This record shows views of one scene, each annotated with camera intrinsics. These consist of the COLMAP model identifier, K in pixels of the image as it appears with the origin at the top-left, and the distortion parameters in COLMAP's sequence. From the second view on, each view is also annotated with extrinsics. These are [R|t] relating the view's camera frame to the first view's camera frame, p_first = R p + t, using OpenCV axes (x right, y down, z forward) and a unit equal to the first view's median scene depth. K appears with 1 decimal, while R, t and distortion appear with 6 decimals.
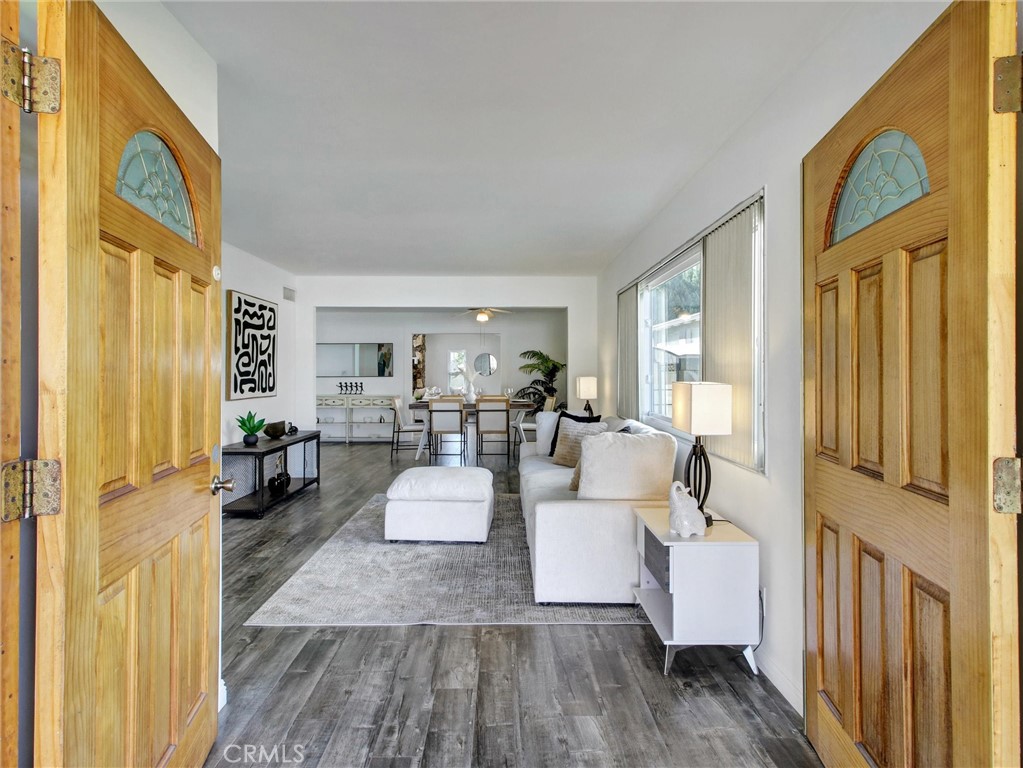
lens RADIAL K [[546.9, 0, 482.2], [0, 546.9, 372.2], [0, 0, 1]] dist [0.001176, -0.000053]
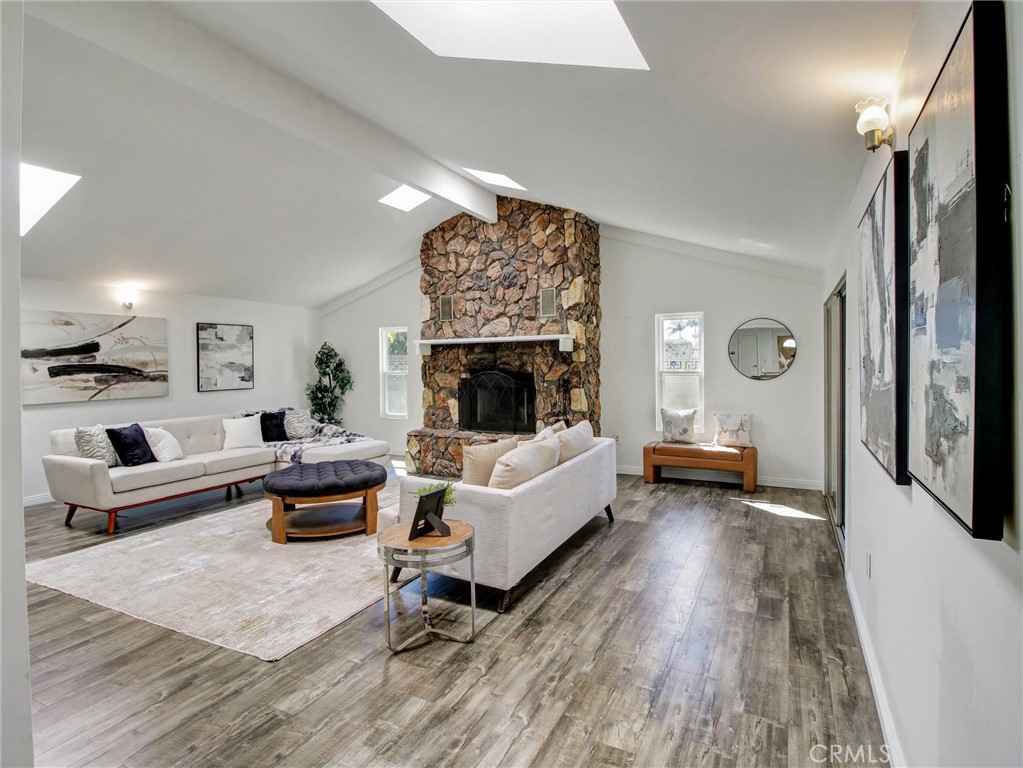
lens RADIAL K [[539.9, 0, 512.4], [0, 539.9, 368.8], [0, 0, 1]] dist [-0.002371, -0.001345]
pose [[0.905325, -0.006819, -0.424664, 0.025212], [0.012841, 0.999853, 0.011320, -0.022298], [0.424525, -0.015702, 0.905280, 1.928604]]
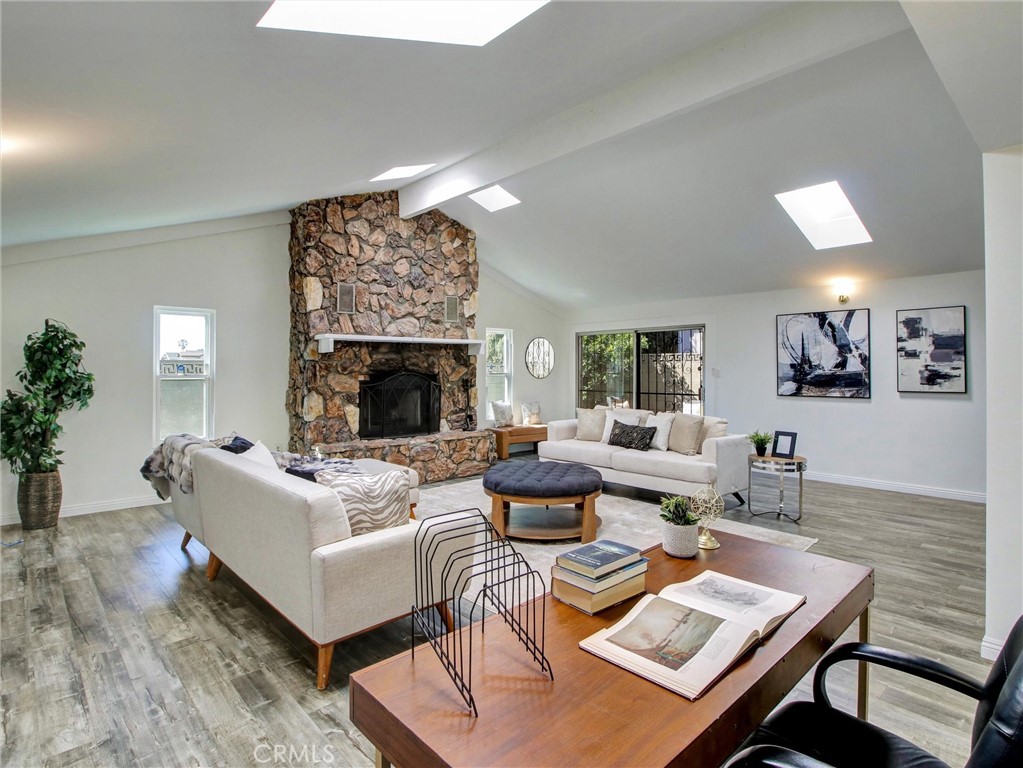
lens RADIAL K [[547.5, 0, 507.6], [0, 547.5, 367.8], [0, 0, 1]] dist [-0.000830, -0.008741]
pose [[0.710411, -0.000584, 0.703787, -1.286047], [0.000090, 1.000000, 0.000740, -0.014217], [-0.703787, -0.000463, 0.710411, 2.020573]]
